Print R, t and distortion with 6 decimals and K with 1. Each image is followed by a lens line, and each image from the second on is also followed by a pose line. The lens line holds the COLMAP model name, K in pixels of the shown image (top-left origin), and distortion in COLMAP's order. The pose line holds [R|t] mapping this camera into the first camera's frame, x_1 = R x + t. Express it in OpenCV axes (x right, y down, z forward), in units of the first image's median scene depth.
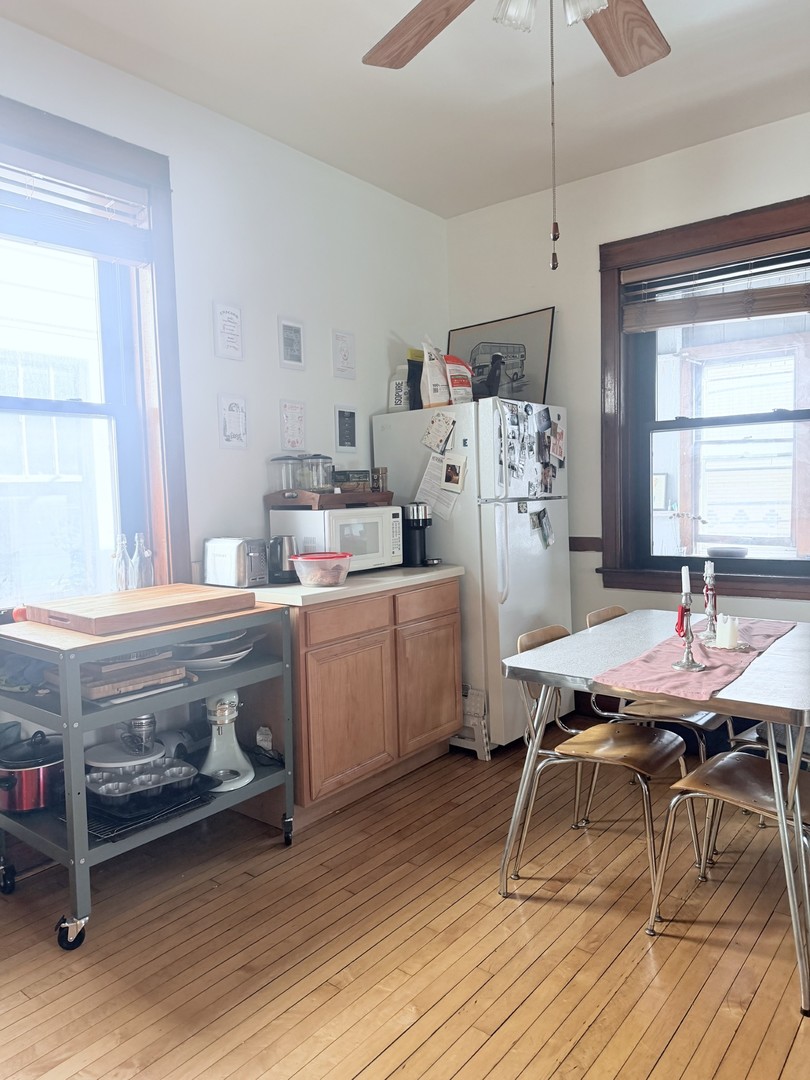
lens RADIAL K [[756.6, 0, 405.0], [0, 756.6, 540.0], [0, 0, 1]] dist [0.102864, -0.172077]
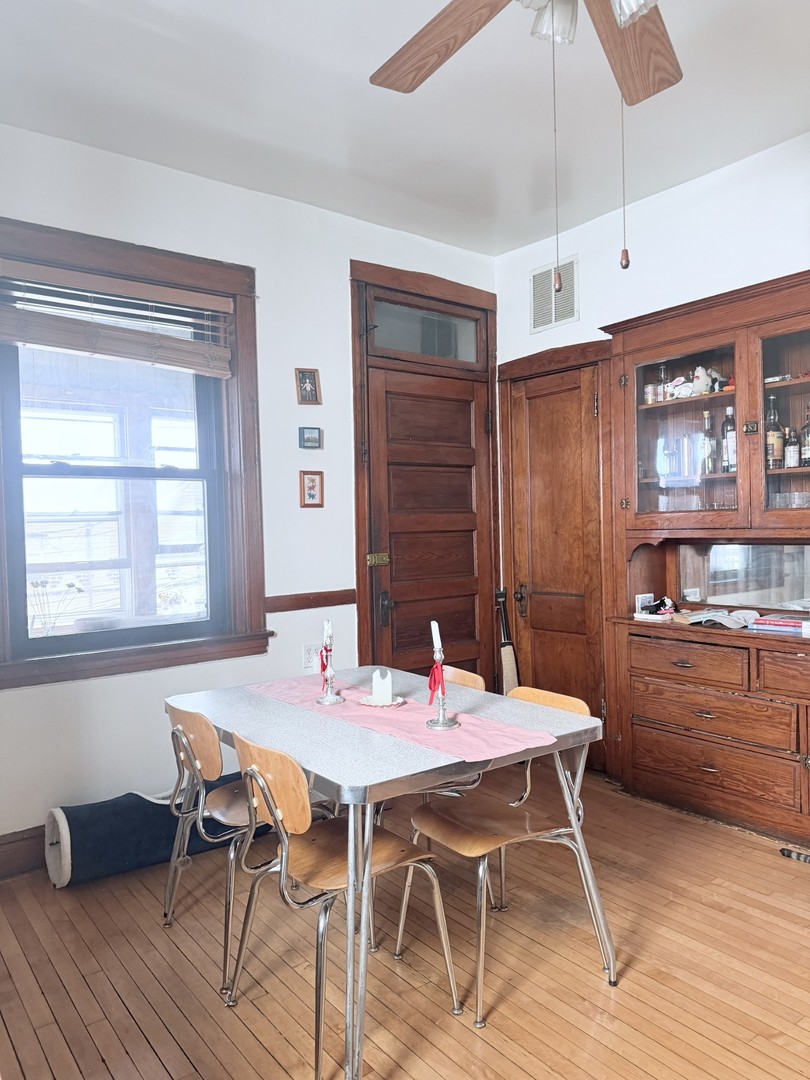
lens RADIAL K [[752.4, 0, 396.0], [0, 752.4, 545.6], [0, 0, 1]] dist [0.101225, -0.163292]
pose [[0.224867, 0.003196, 0.974384, -0.552564], [0.080605, 0.996506, -0.021871, -0.042953], [-0.971050, 0.083458, 0.223824, 0.790247]]
